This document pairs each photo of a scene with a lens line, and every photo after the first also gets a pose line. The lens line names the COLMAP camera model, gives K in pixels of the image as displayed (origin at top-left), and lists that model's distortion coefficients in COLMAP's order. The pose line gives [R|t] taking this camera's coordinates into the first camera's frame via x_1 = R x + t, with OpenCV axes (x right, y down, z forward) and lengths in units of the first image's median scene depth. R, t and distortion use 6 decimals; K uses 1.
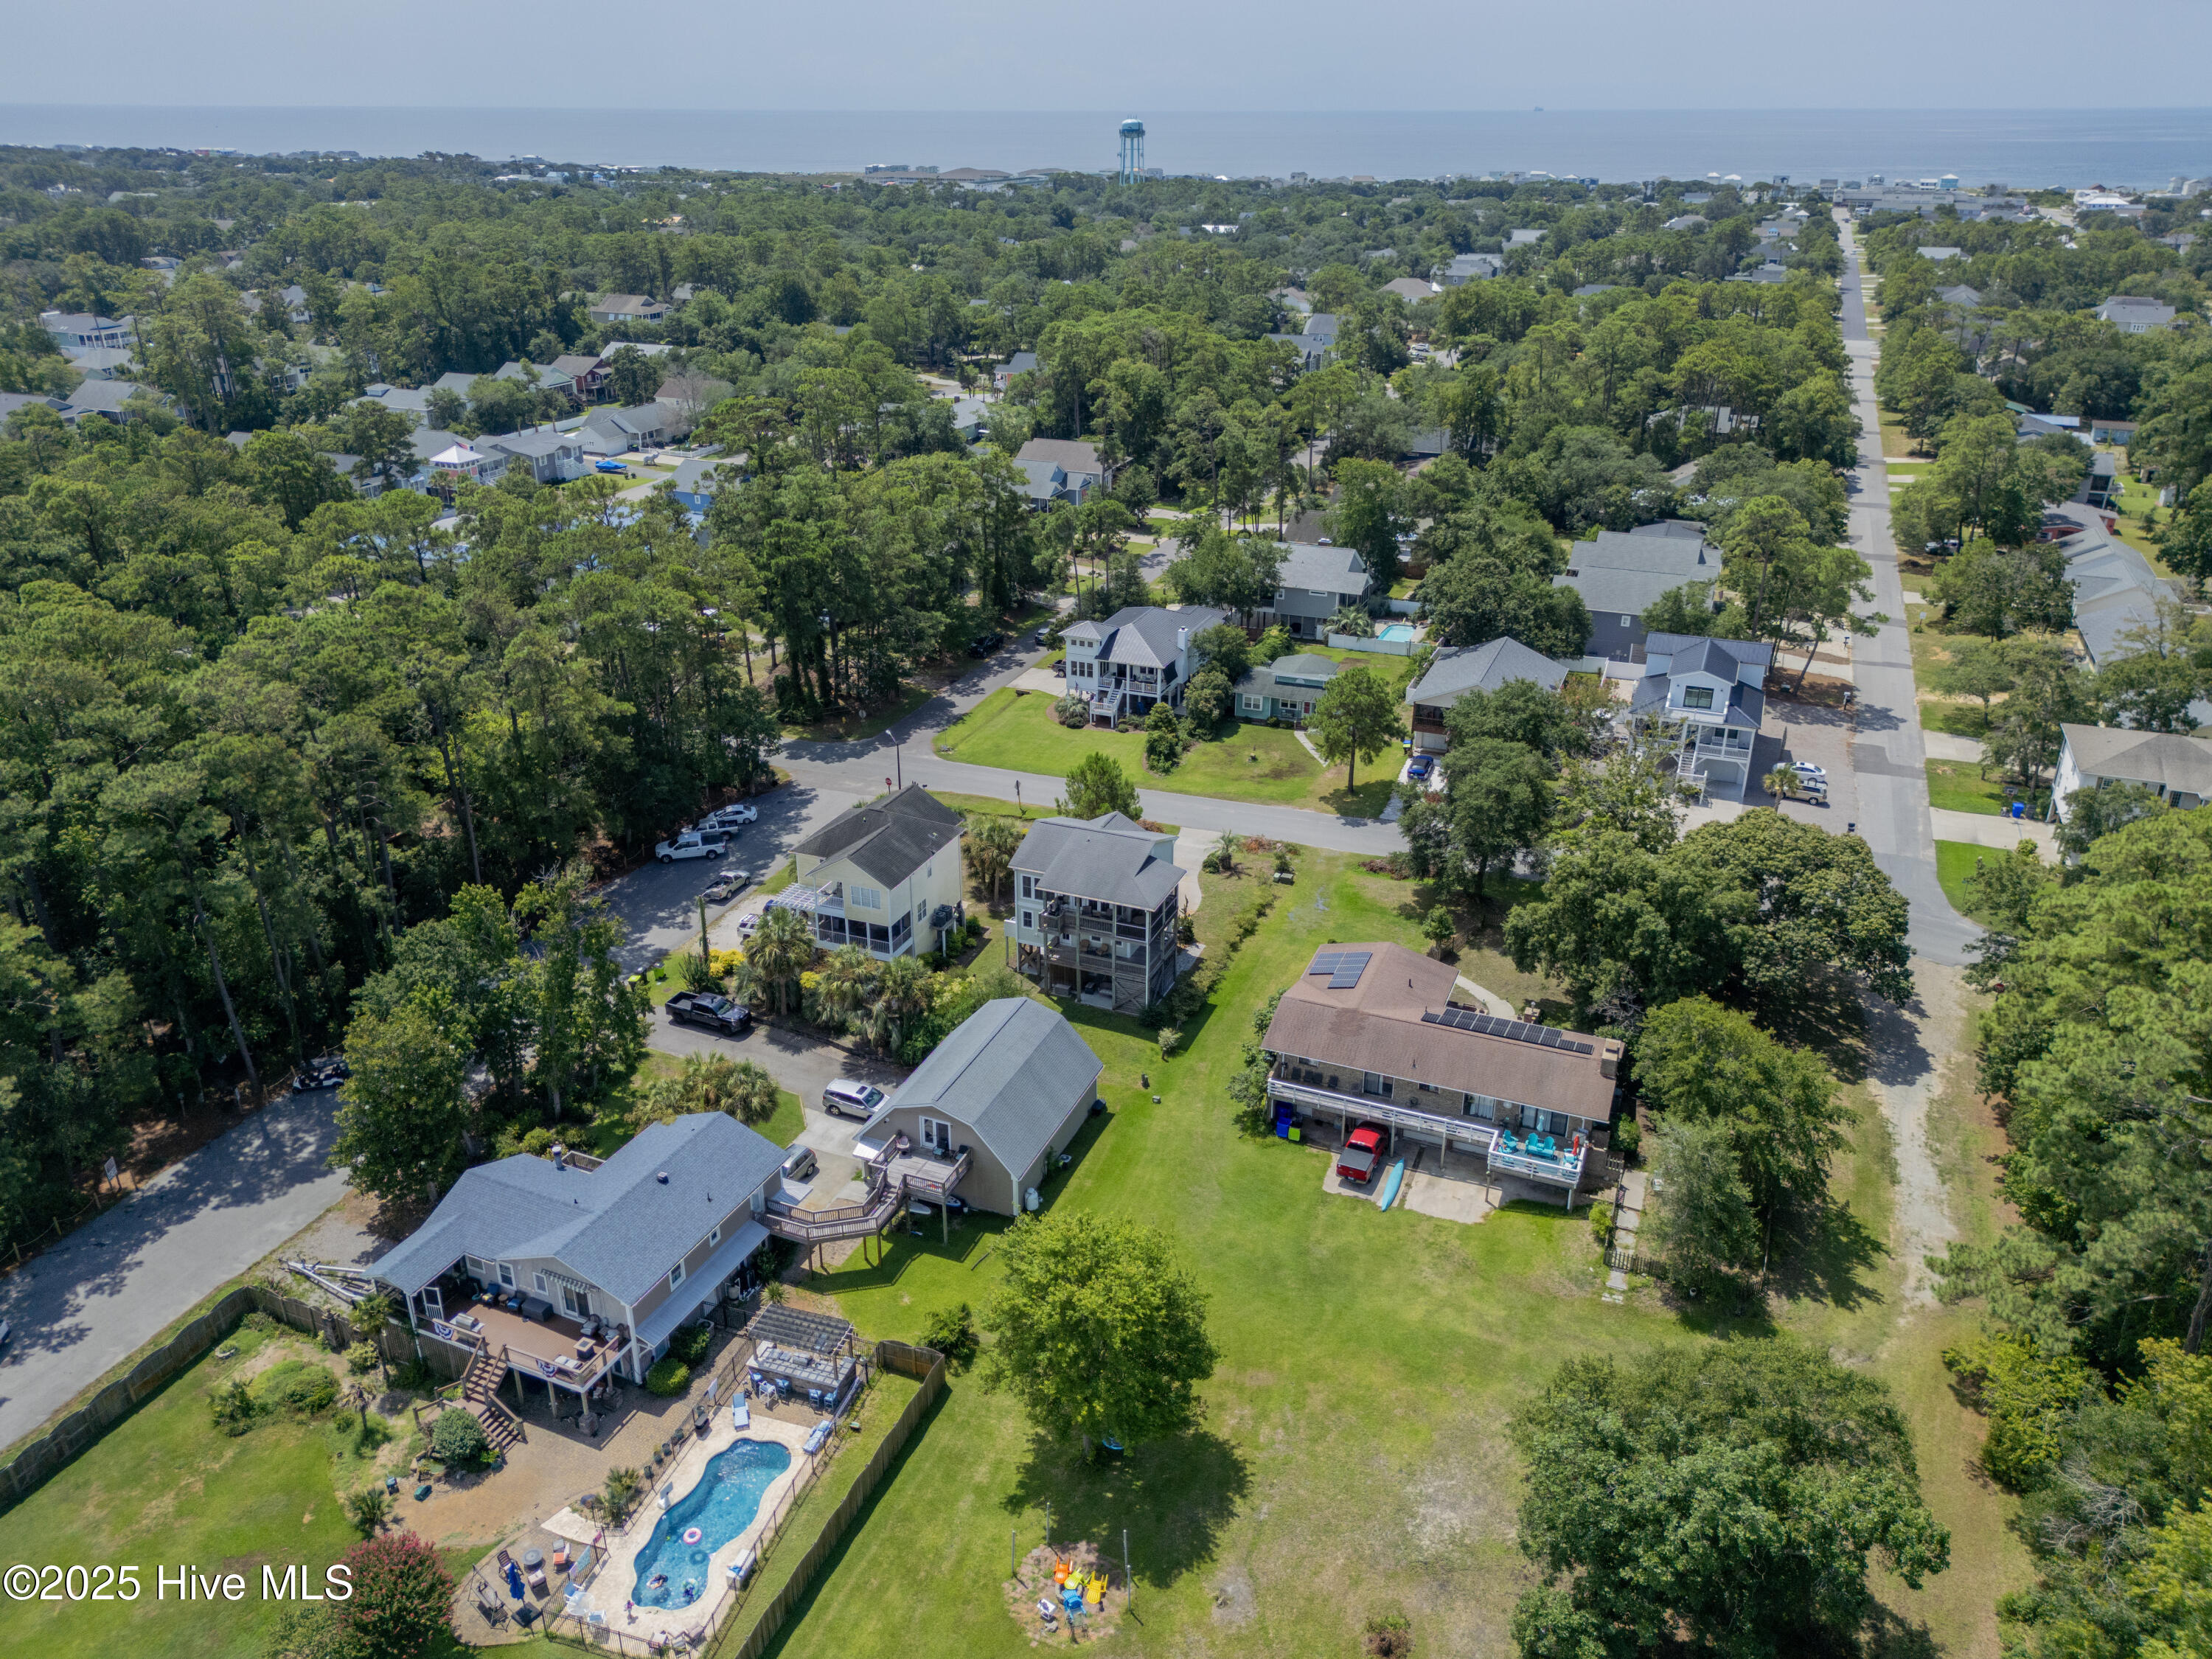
lens RADIAL K [[1606.6, 0, 1106.0], [0, 1606.6, 829.5], [0, 0, 1]] dist [0.007615, -0.000500]
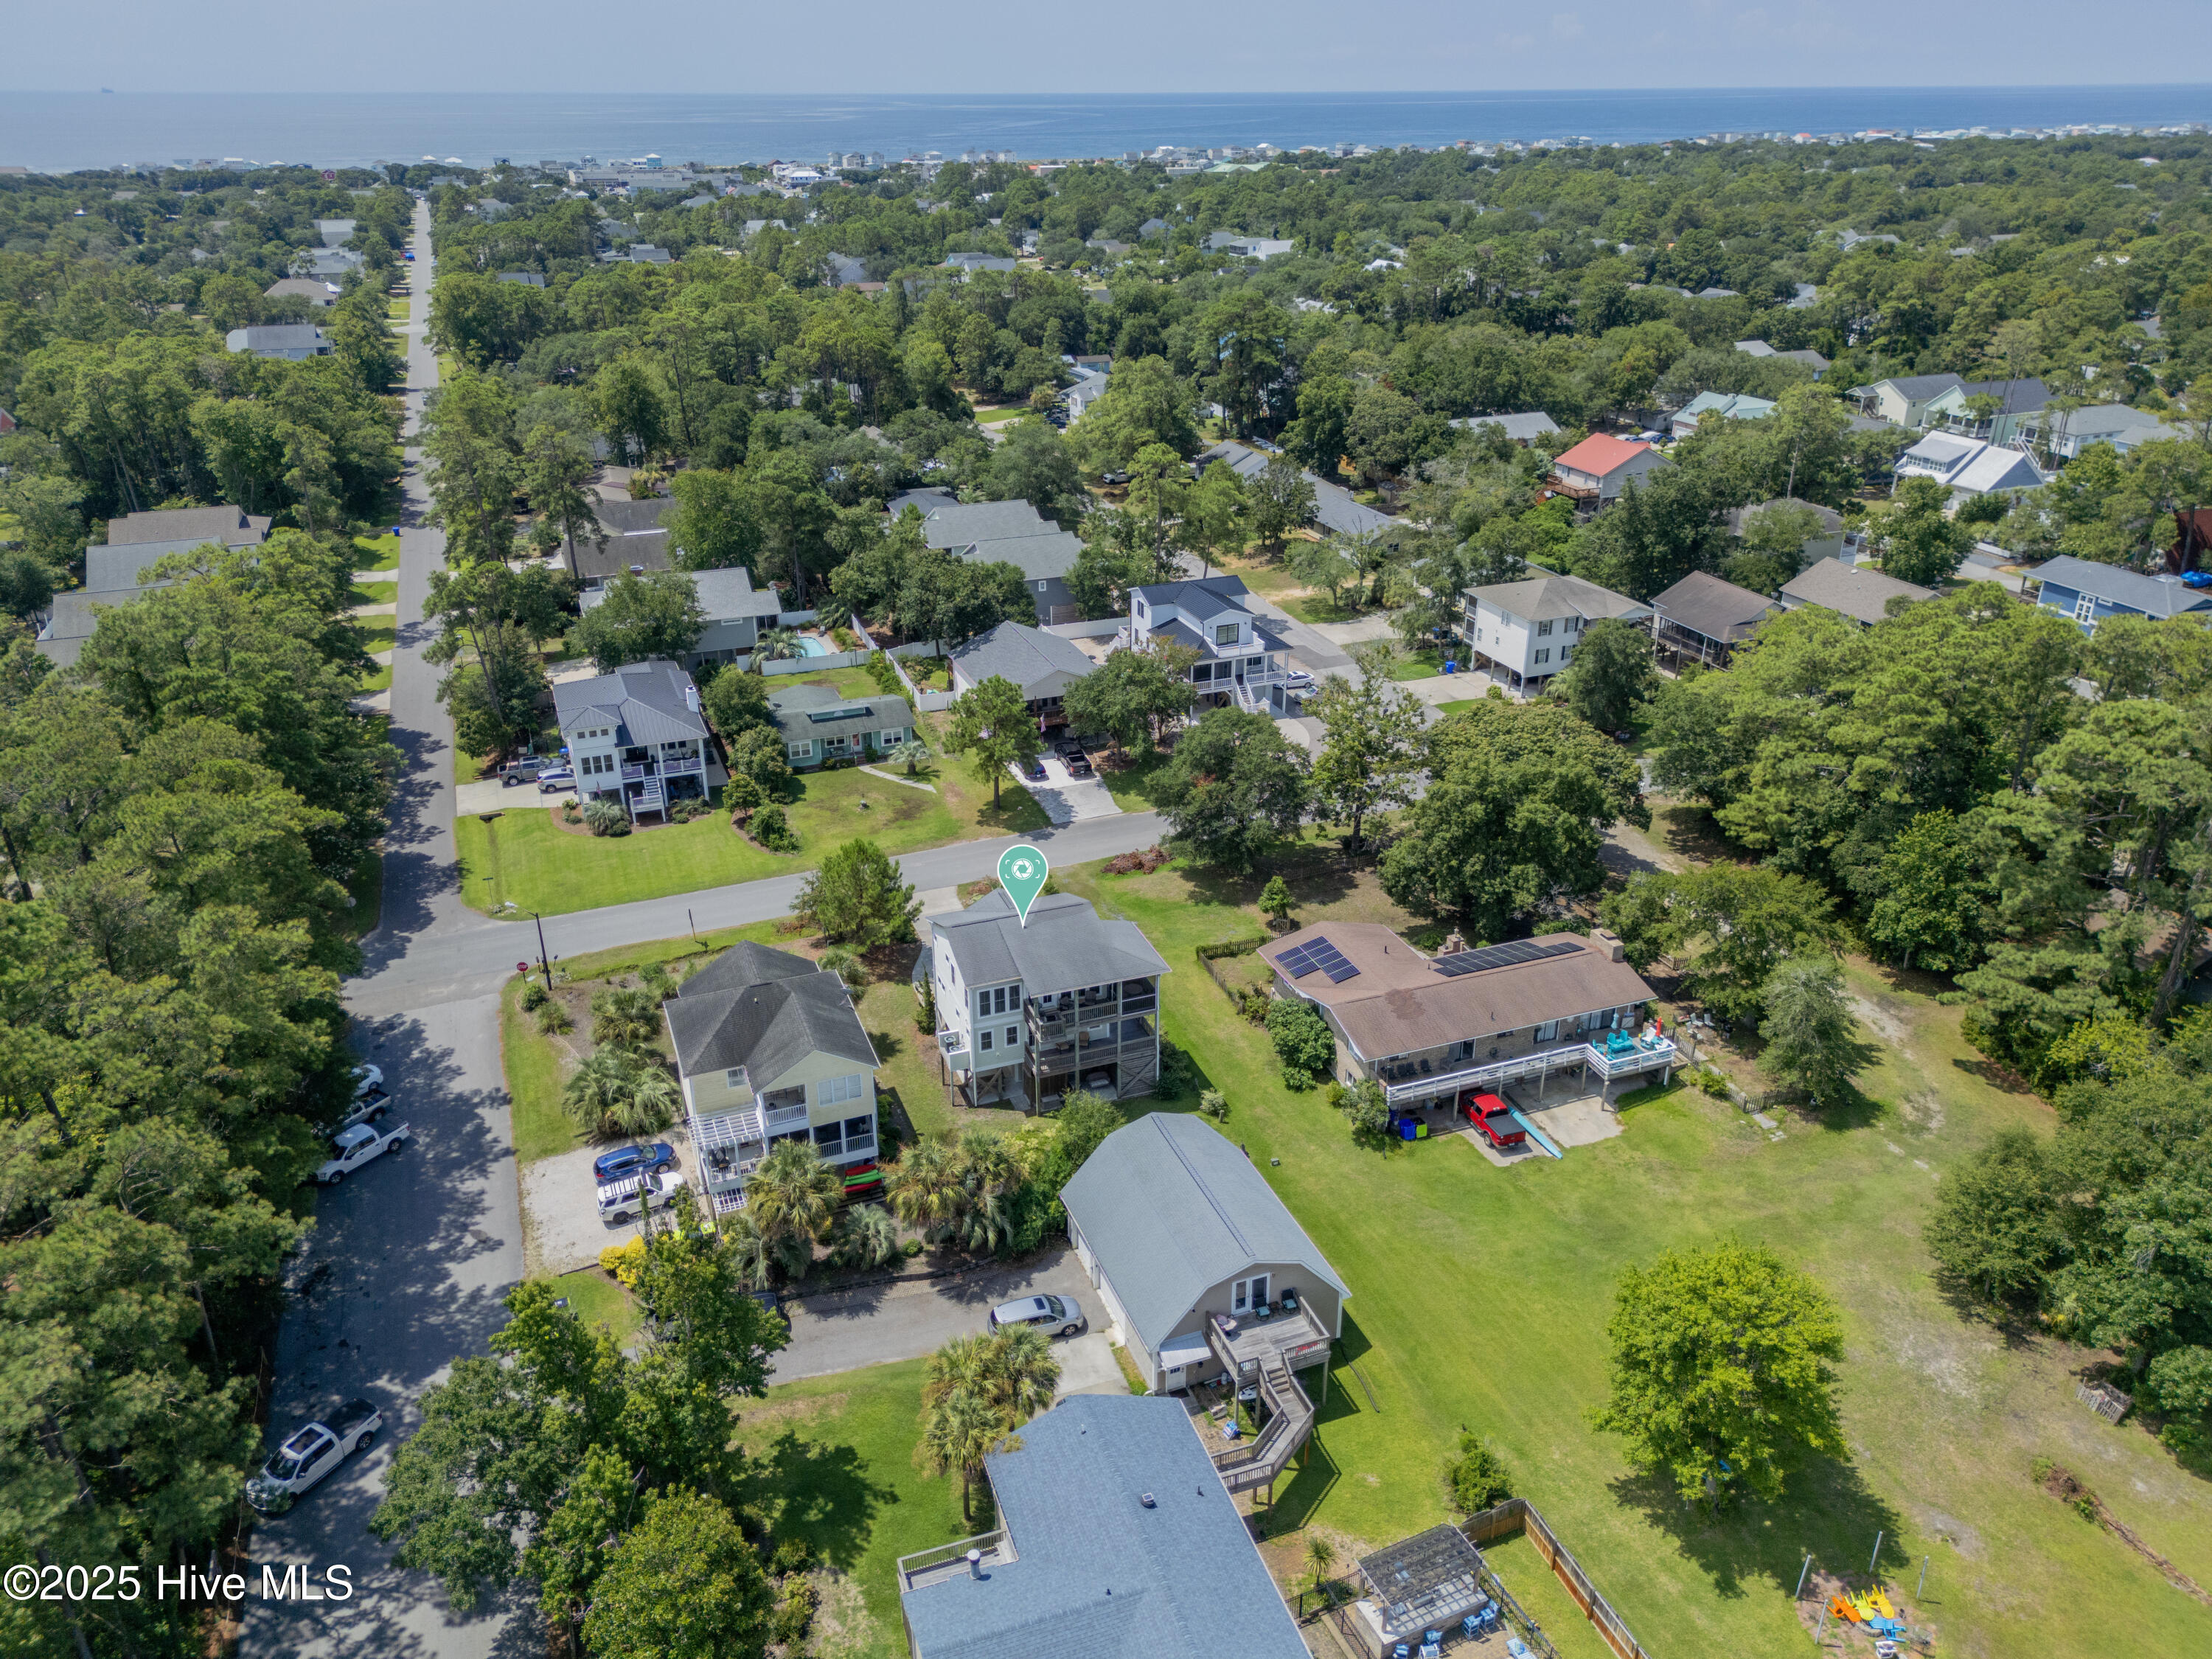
lens RADIAL K [[1606.6, 0, 1106.0], [0, 1606.6, 829.5], [0, 0, 1]] dist [0.007615, -0.000500]
pose [[0.722372, -0.283947, 0.630518, -0.424382], [0.278844, 0.953998, 0.110156, -0.104846], [-0.632791, 0.096243, 0.768318, 0.265499]]
